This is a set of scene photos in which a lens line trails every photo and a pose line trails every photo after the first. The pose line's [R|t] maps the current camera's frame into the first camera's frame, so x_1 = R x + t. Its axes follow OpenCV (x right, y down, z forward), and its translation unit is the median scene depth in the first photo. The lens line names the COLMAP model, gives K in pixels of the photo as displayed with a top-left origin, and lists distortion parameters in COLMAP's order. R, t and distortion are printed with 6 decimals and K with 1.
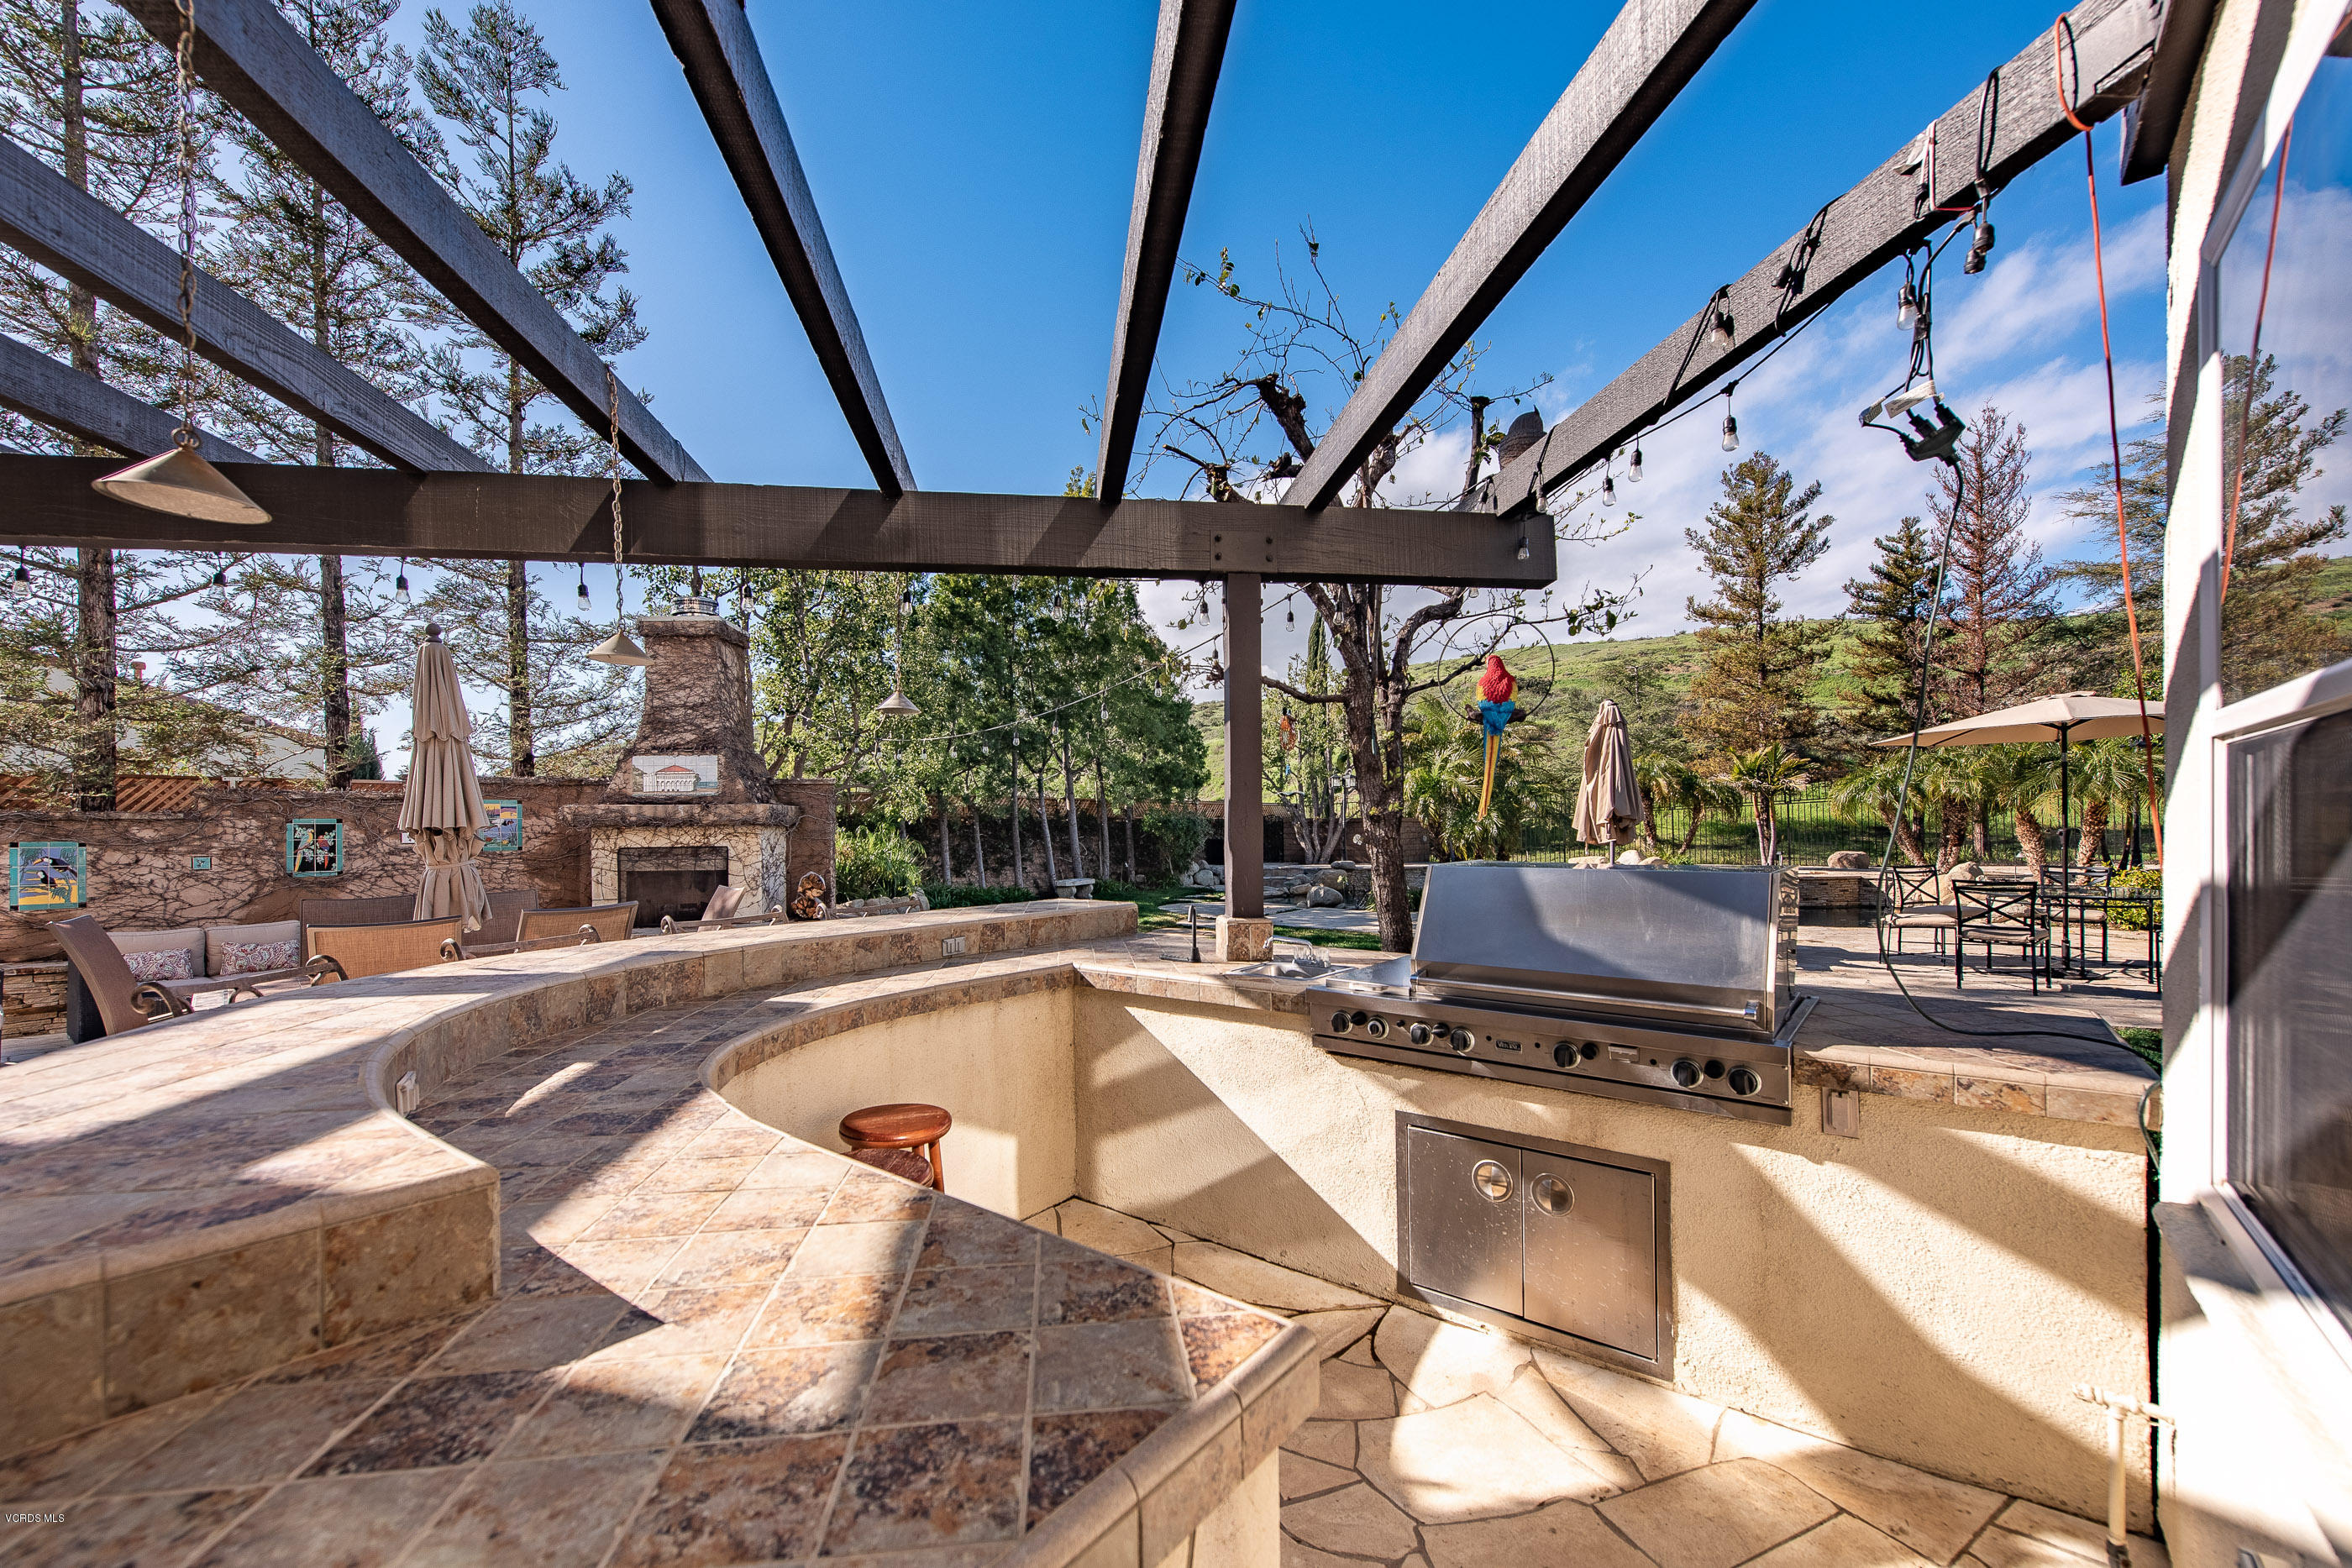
lens RADIAL K [[965.4, 0, 1175.1], [0, 965.4, 824.2], [0, 0, 1]] dist [0.000310, -0.000120]
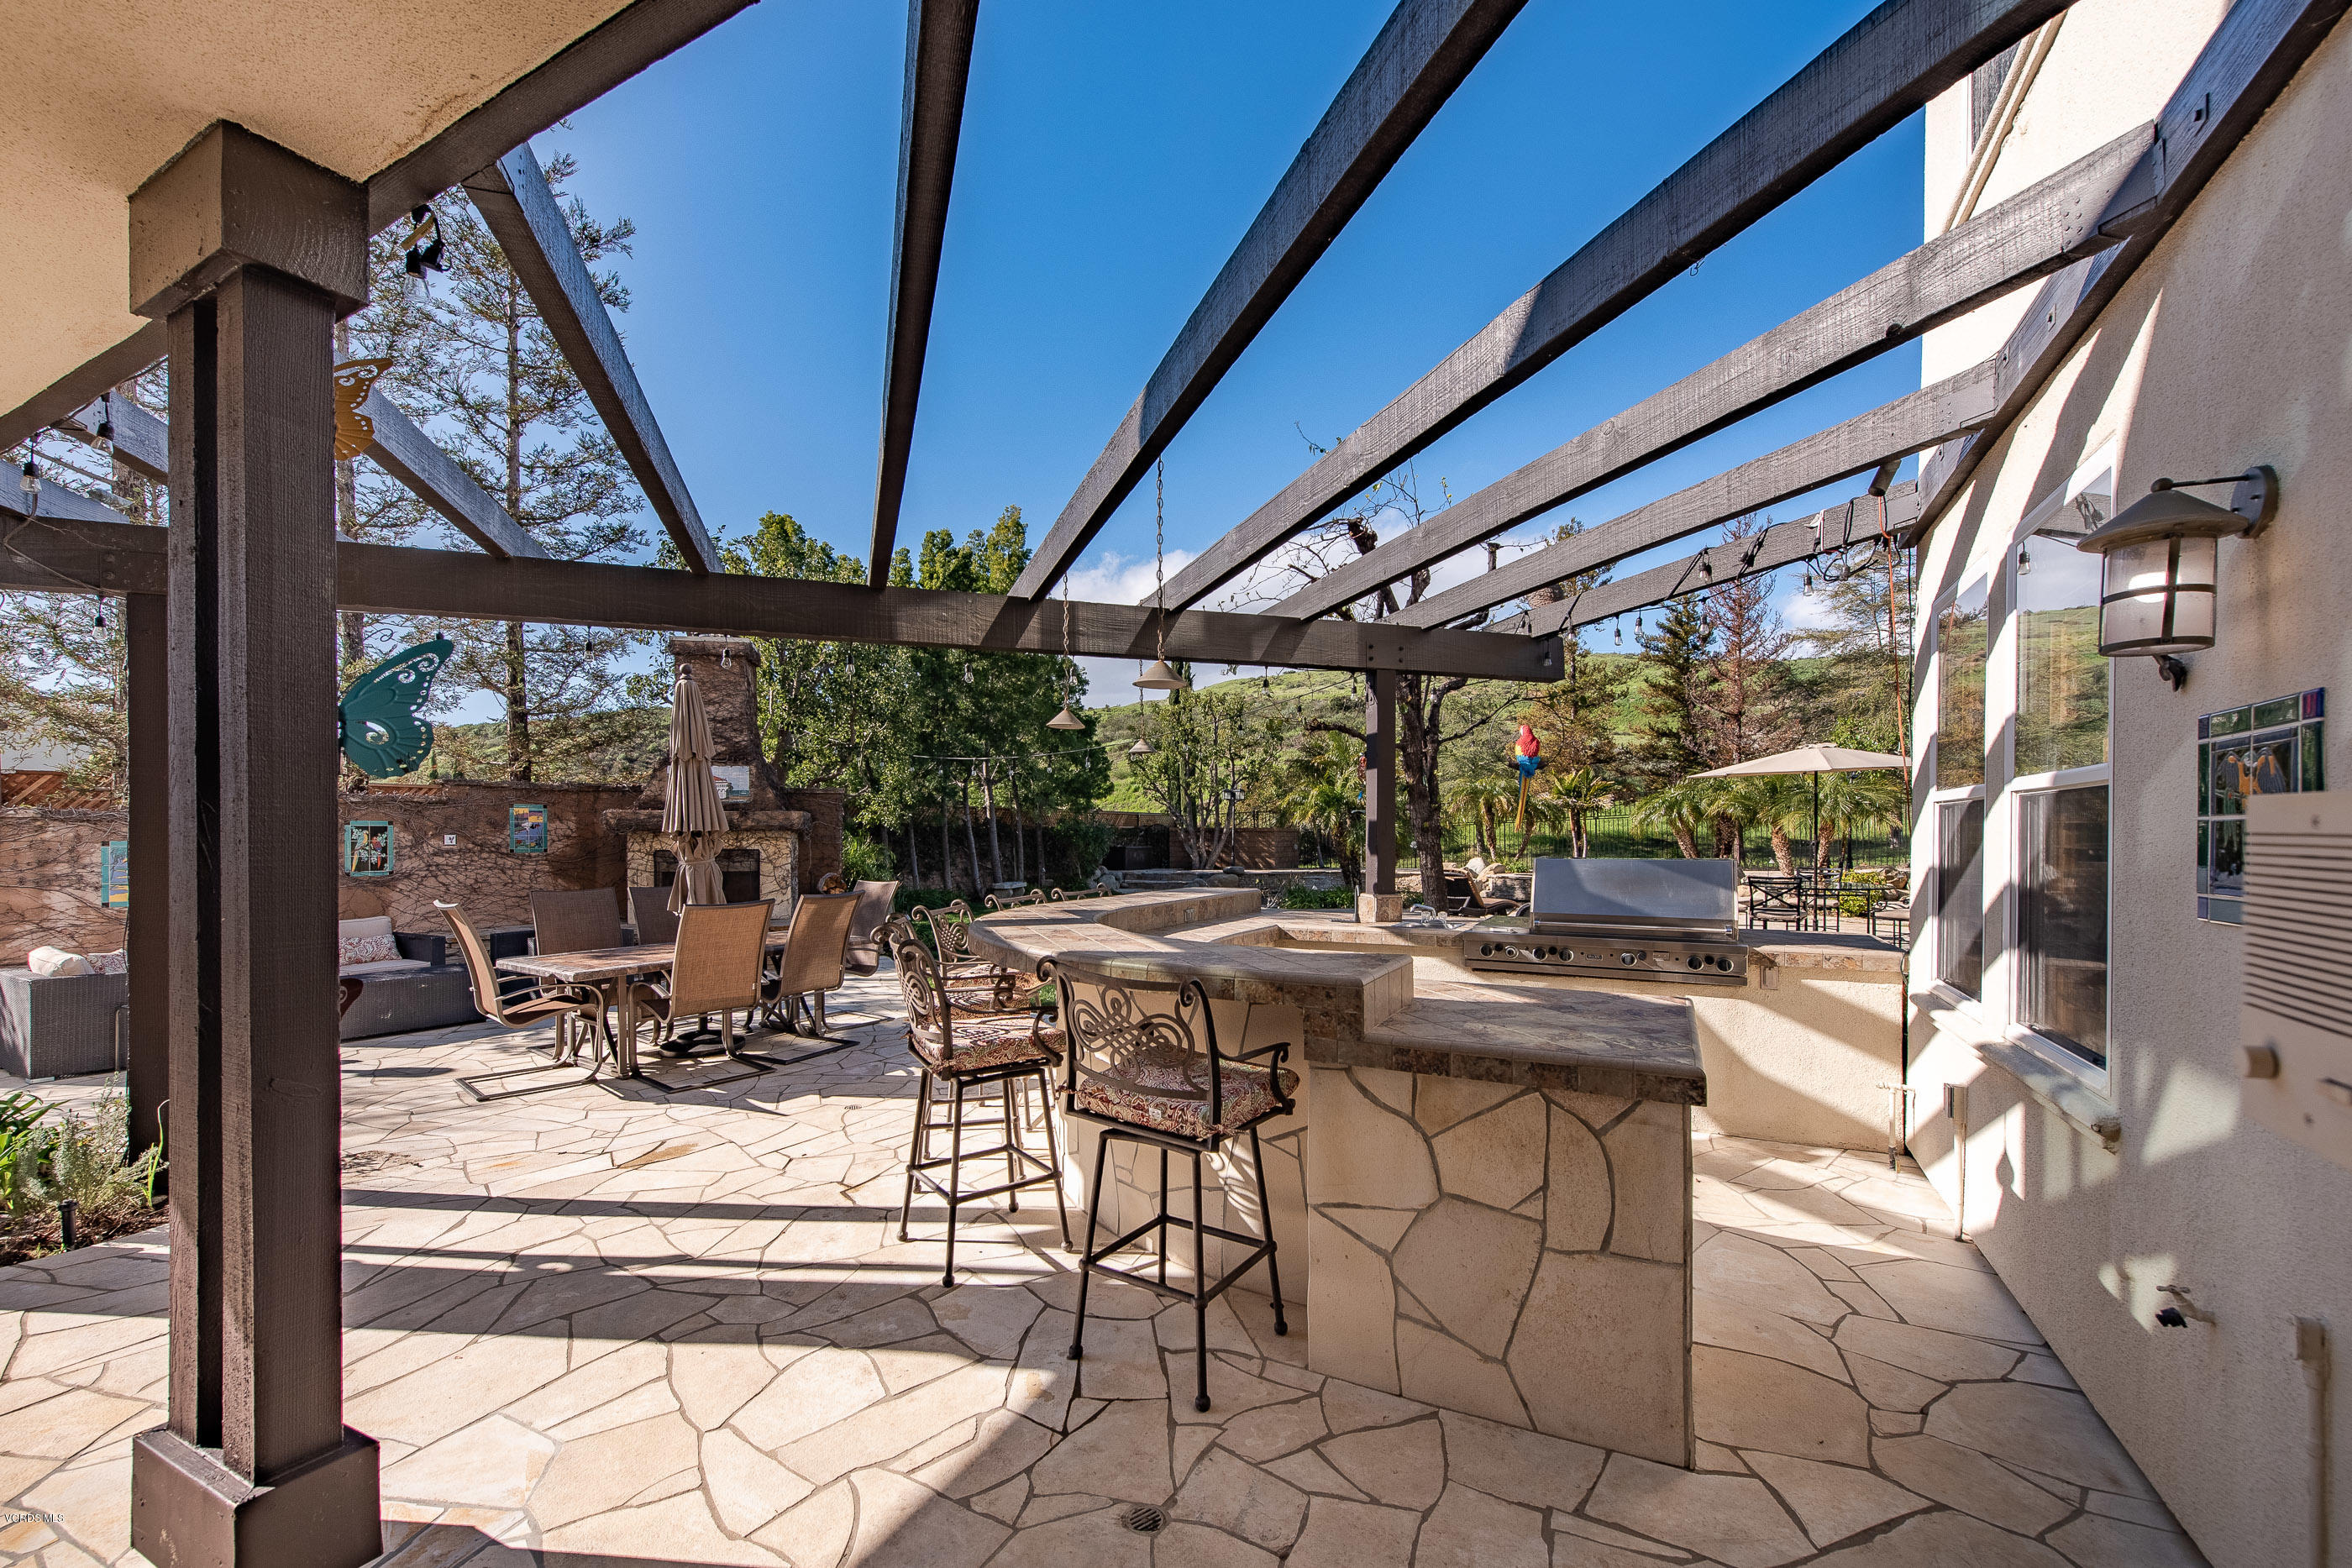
lens RADIAL K [[963.3, 0, 1177.0], [0, 963.3, 836.0], [0, 0, 1]] dist [-0.000240, -0.000040]
pose [[0.983105, 0.007051, 0.182909, -0.177204], [-0.007652, 0.999967, 0.002580, 0.001162], [-0.182885, -0.003935, 0.983126, -0.148305]]
